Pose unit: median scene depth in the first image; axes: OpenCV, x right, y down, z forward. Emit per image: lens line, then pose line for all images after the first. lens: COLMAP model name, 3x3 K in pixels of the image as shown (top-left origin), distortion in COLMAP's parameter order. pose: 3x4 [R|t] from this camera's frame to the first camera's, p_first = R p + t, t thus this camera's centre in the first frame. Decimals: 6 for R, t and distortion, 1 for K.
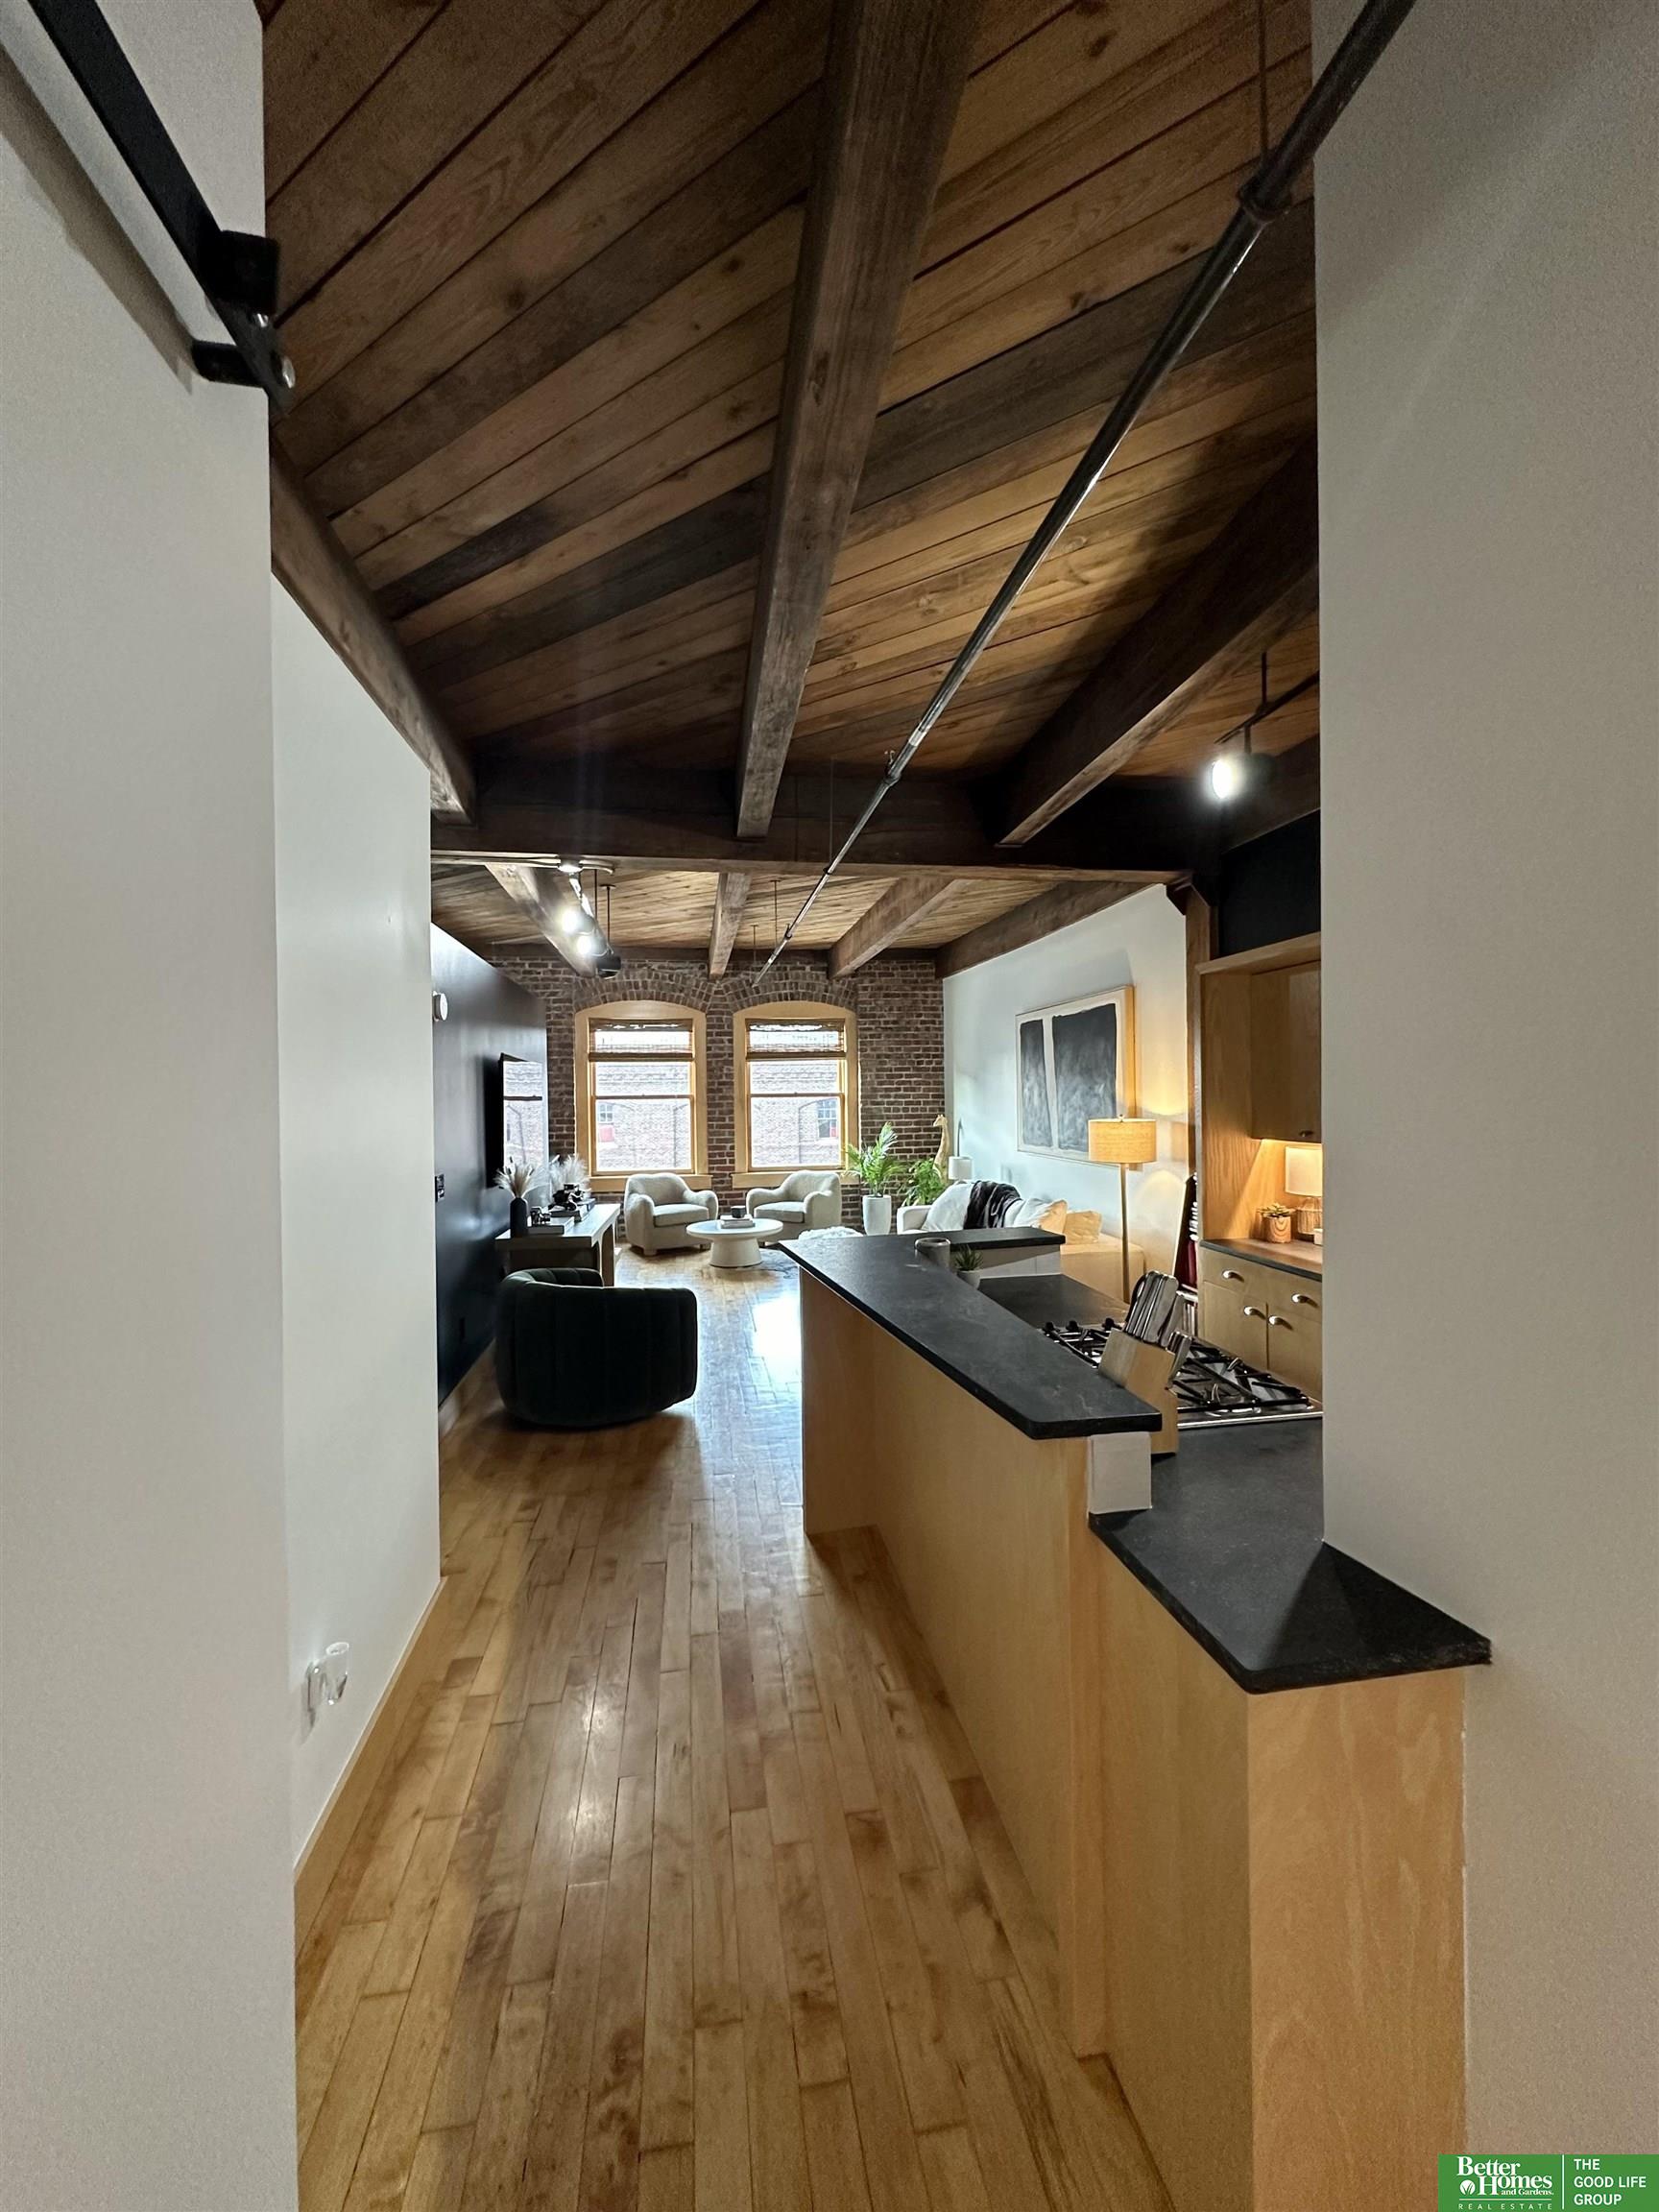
lens RADIAL K [[883.9, 0, 829.0], [0, 883.9, 1102.5], [0, 0, 1]] dist [-0.001672, -0.000007]
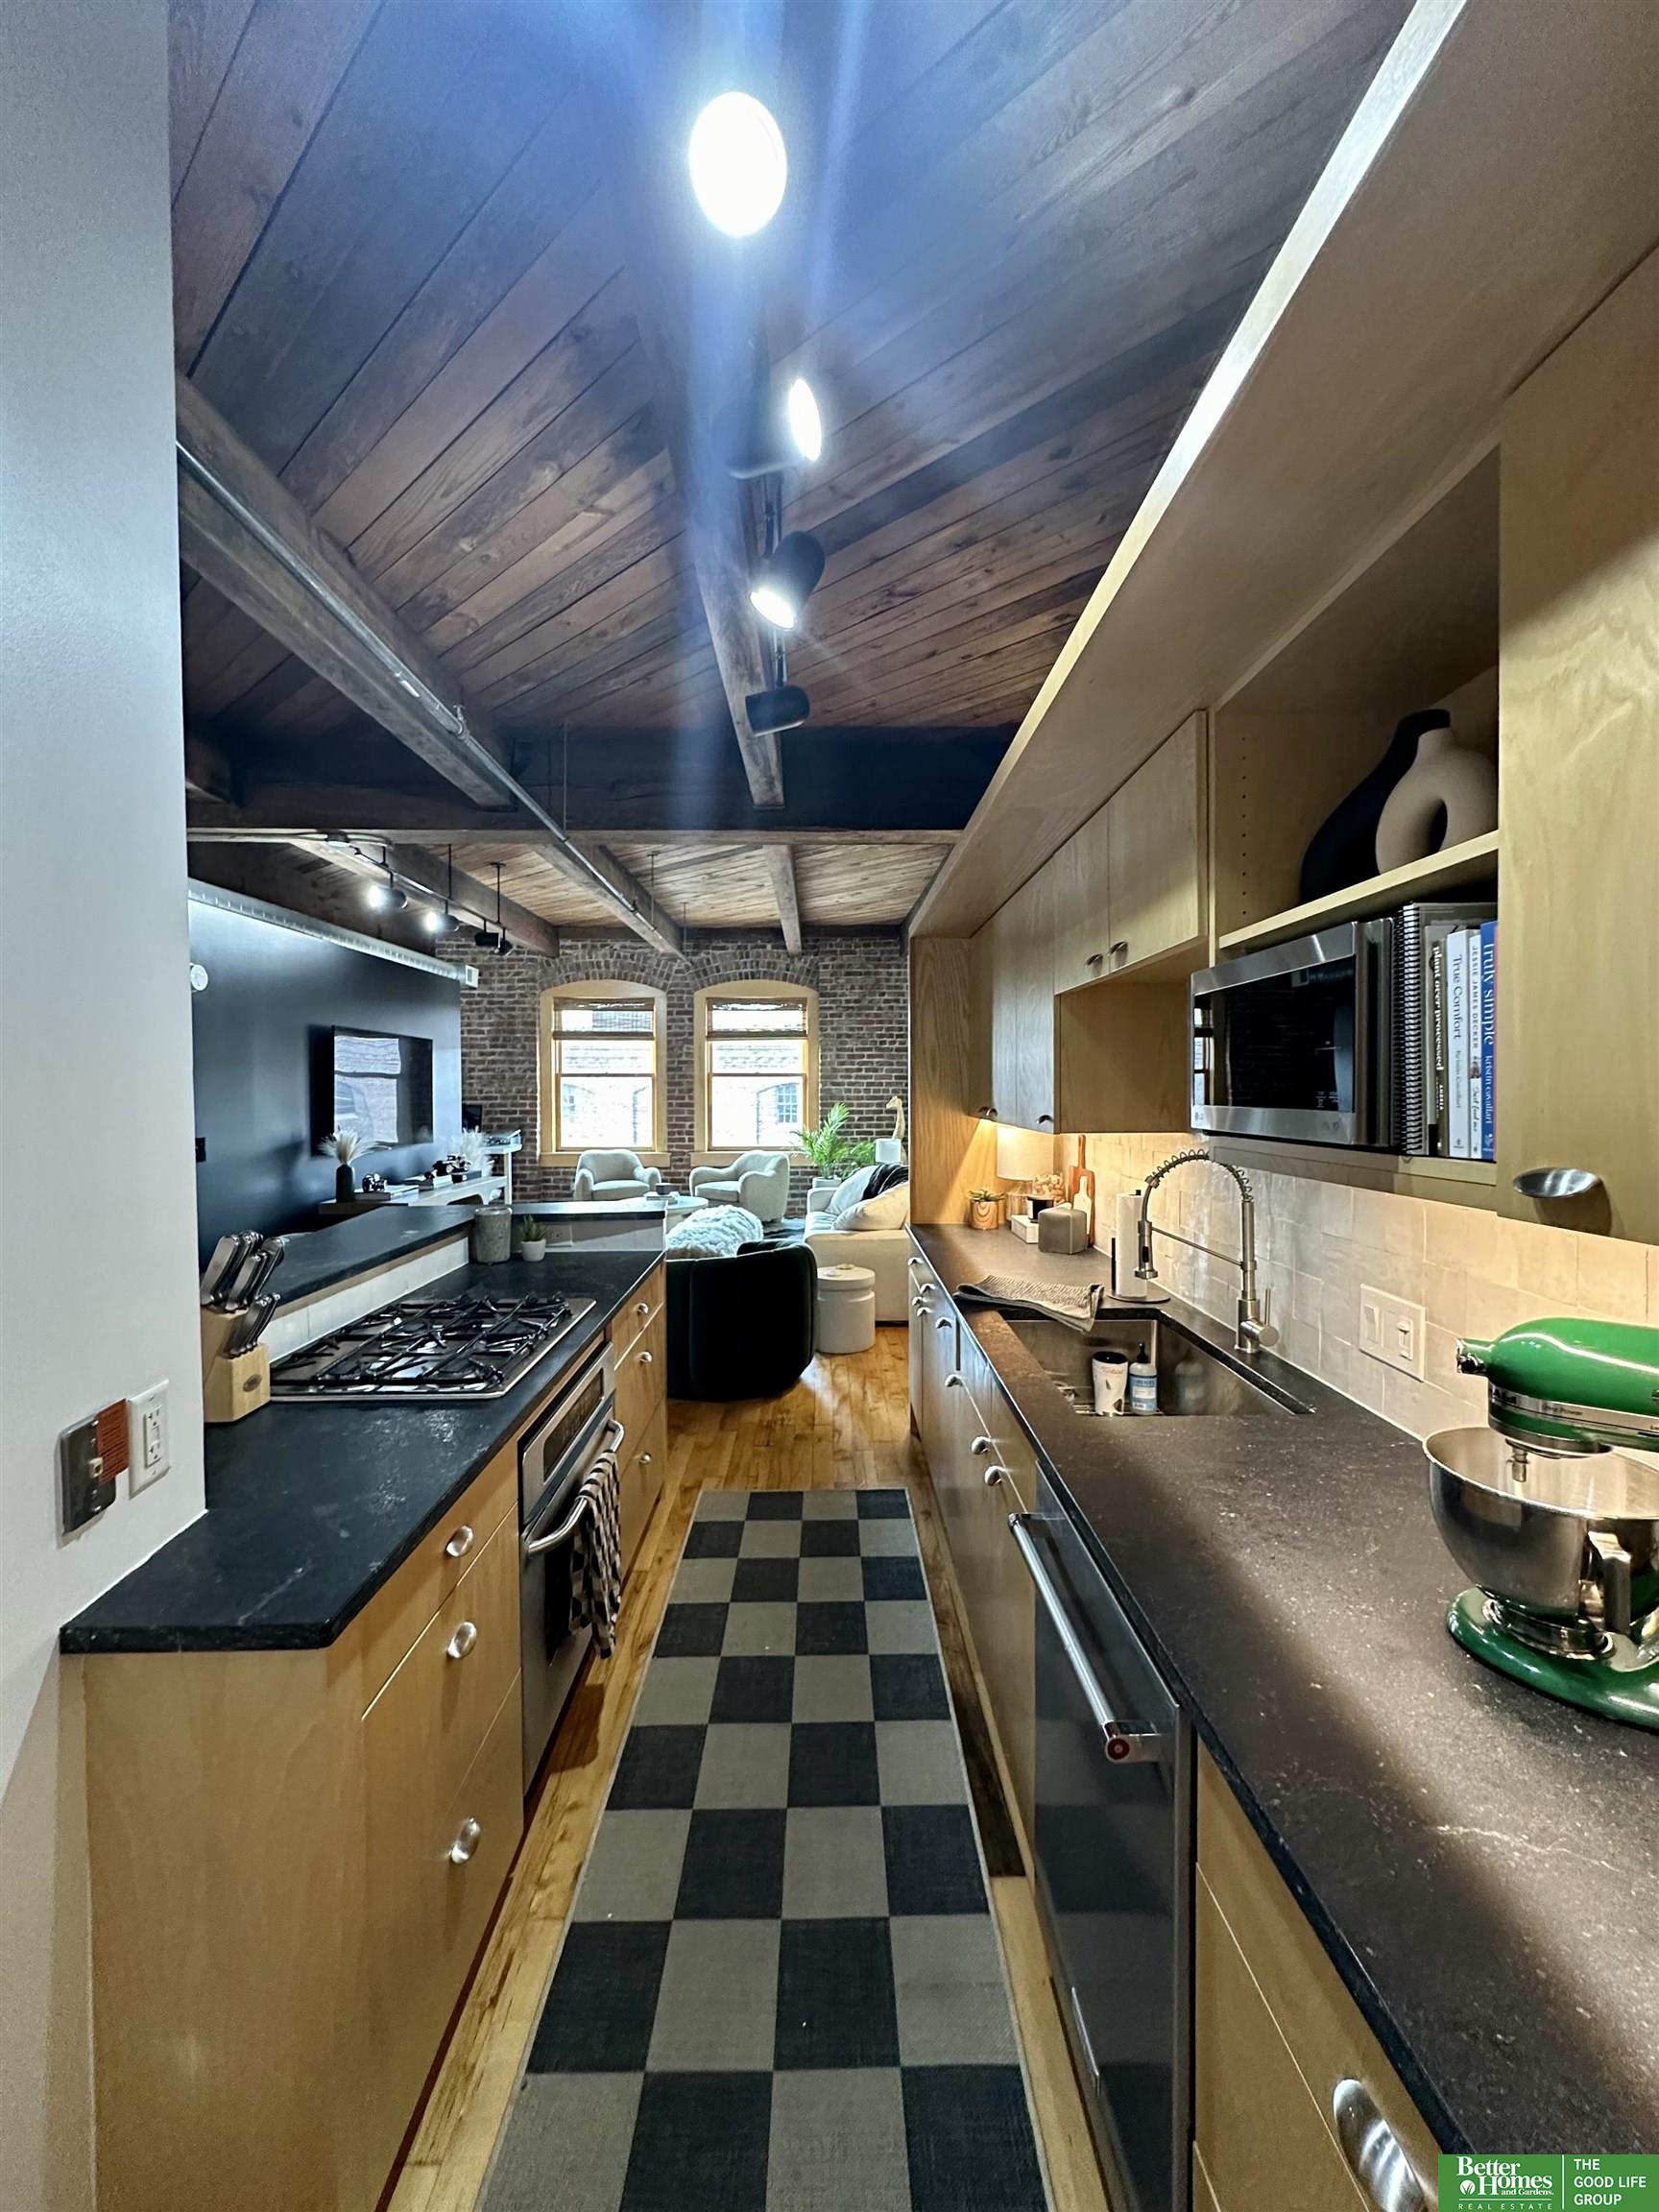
lens RADIAL K [[883.9, 0, 838.7], [0, 883.9, 1098.6], [0, 0, 1]] dist [-0.001672, -0.000007]
pose [[0.989948, 0.014090, -0.140729, 0.198097], [-0.012521, 0.999849, 0.012030, 0.005449], [0.140878, -0.010147, 0.989975, 0.029612]]
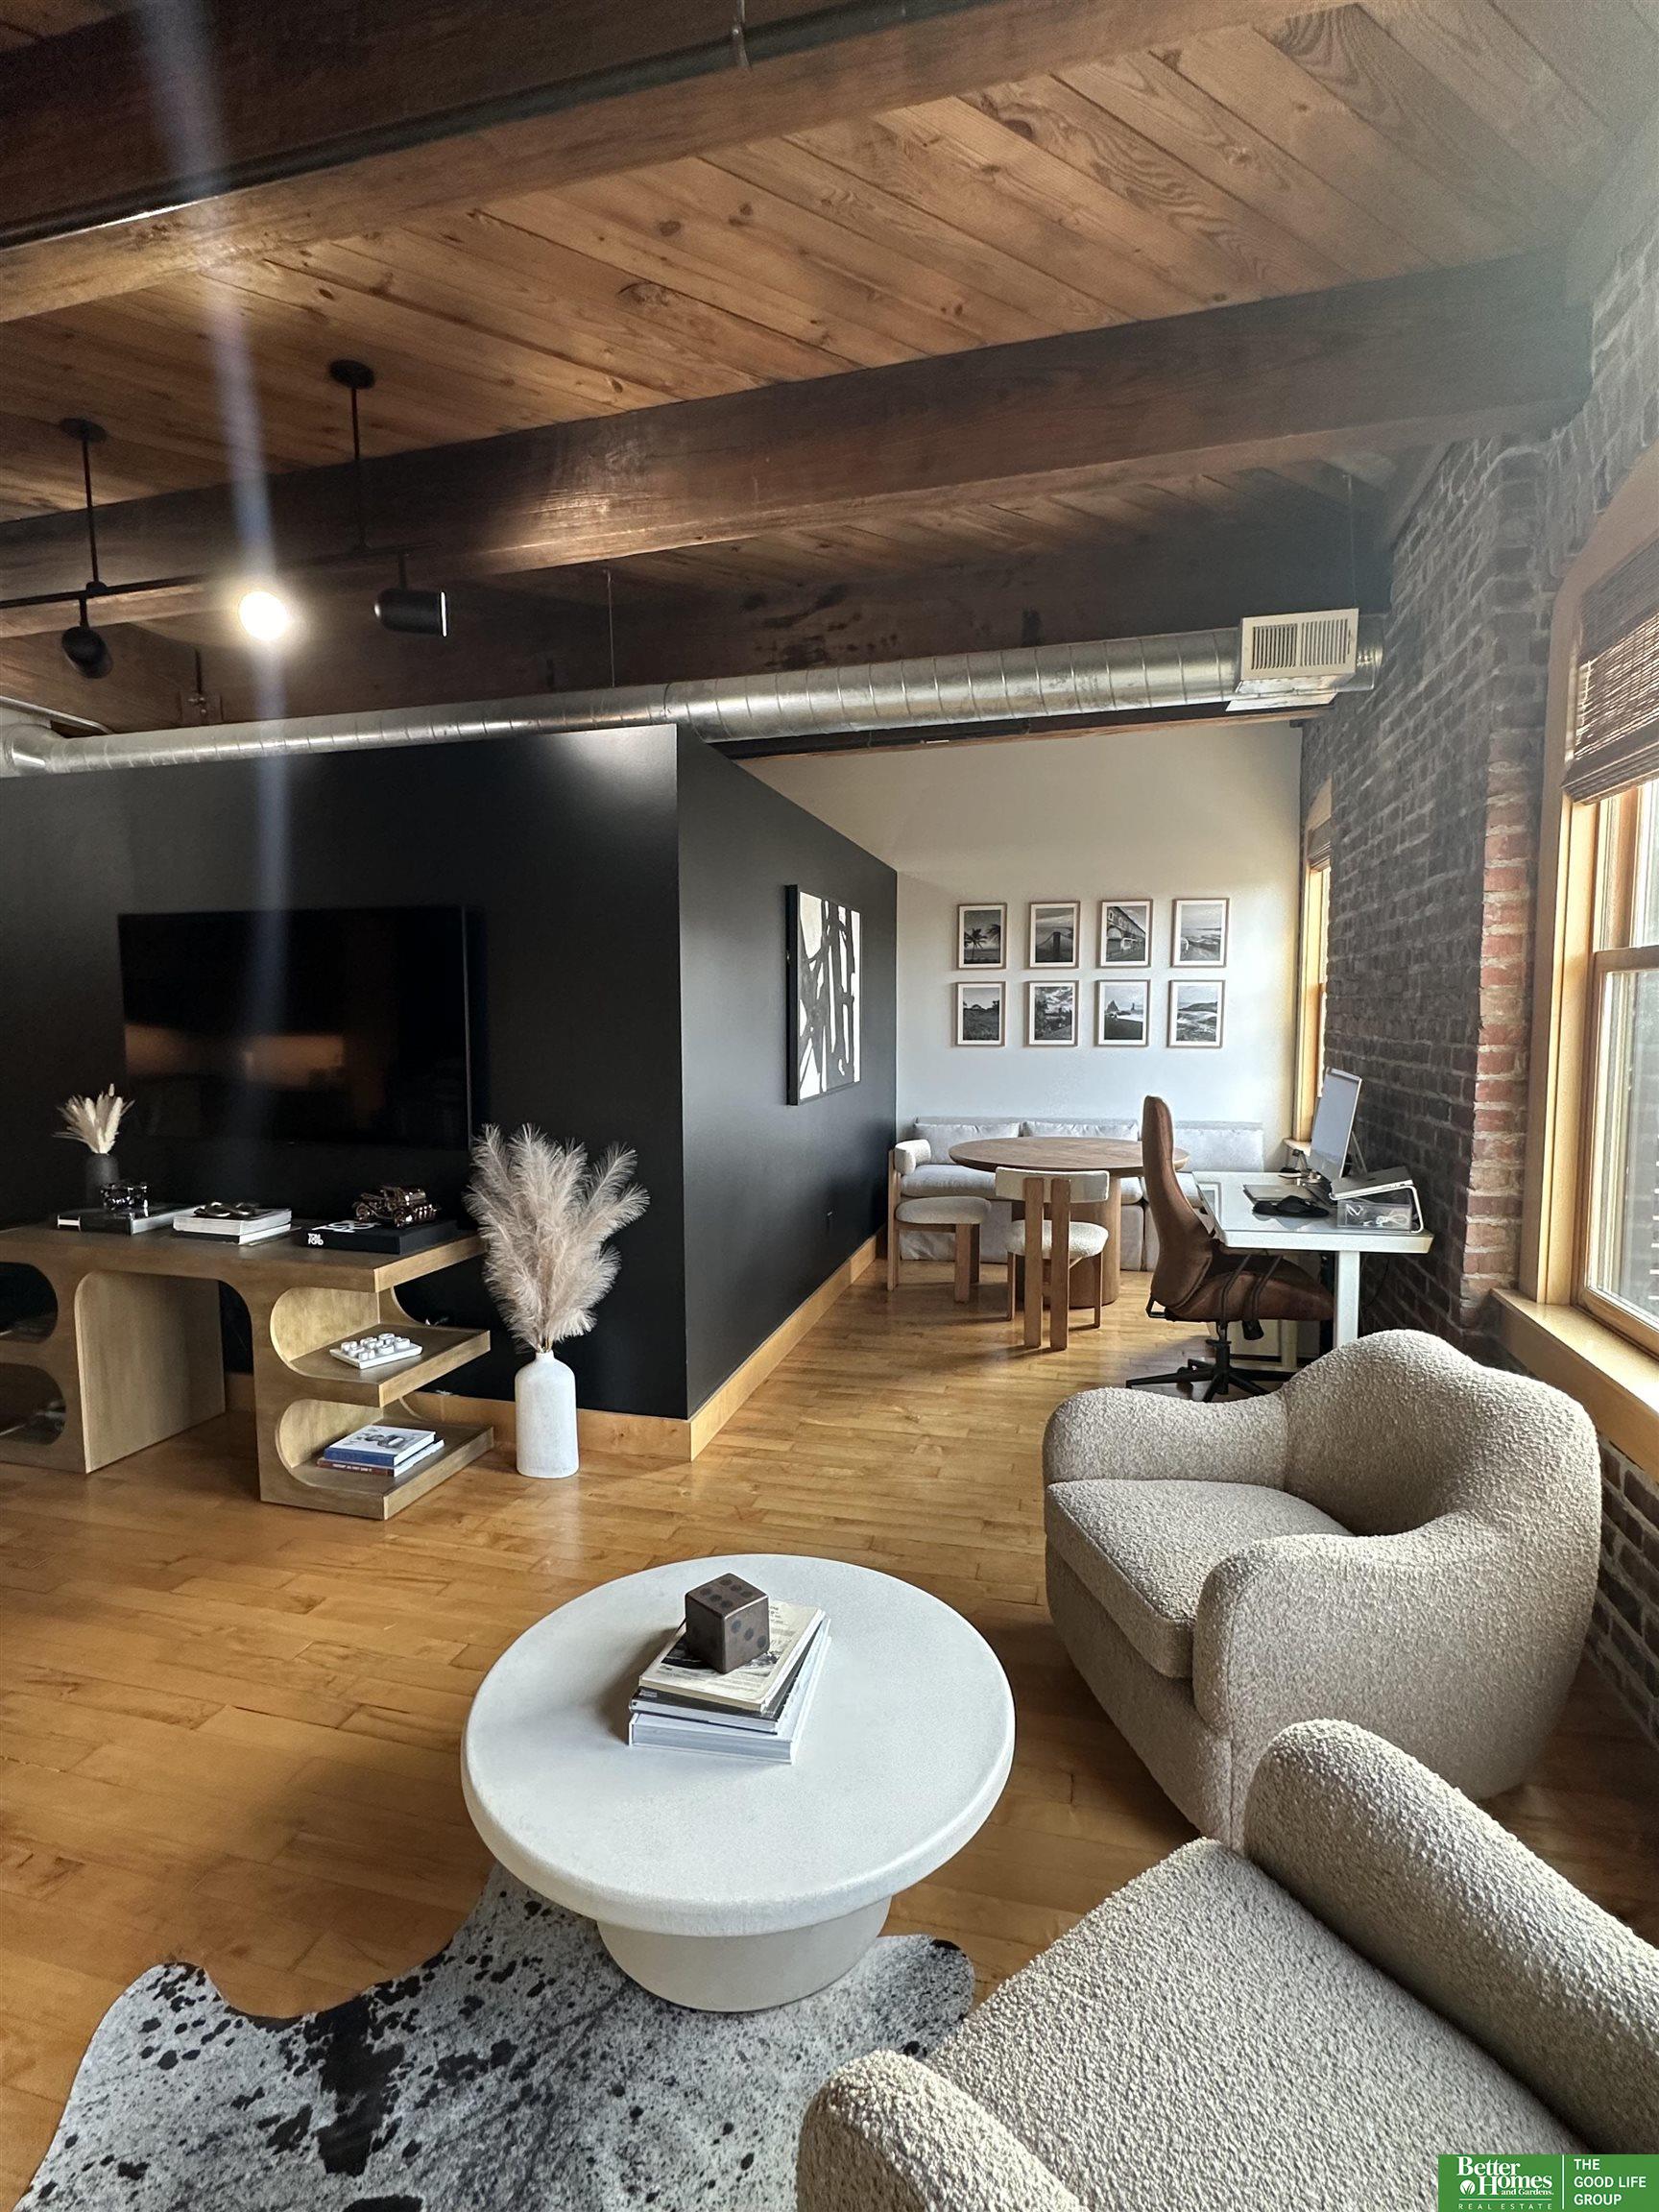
lens RADIAL K [[1084.8, 0, 827.2], [0, 1084.8, 1100.8], [0, 0, 1]] dist [0.022231, 0.002074]
pose [[-0.405232, 0.087761, -0.909992, 0.066552], [0.010511, 0.995763, 0.091352, 0.002516], [0.914153, 0.027454, -0.404438, 0.926060]]
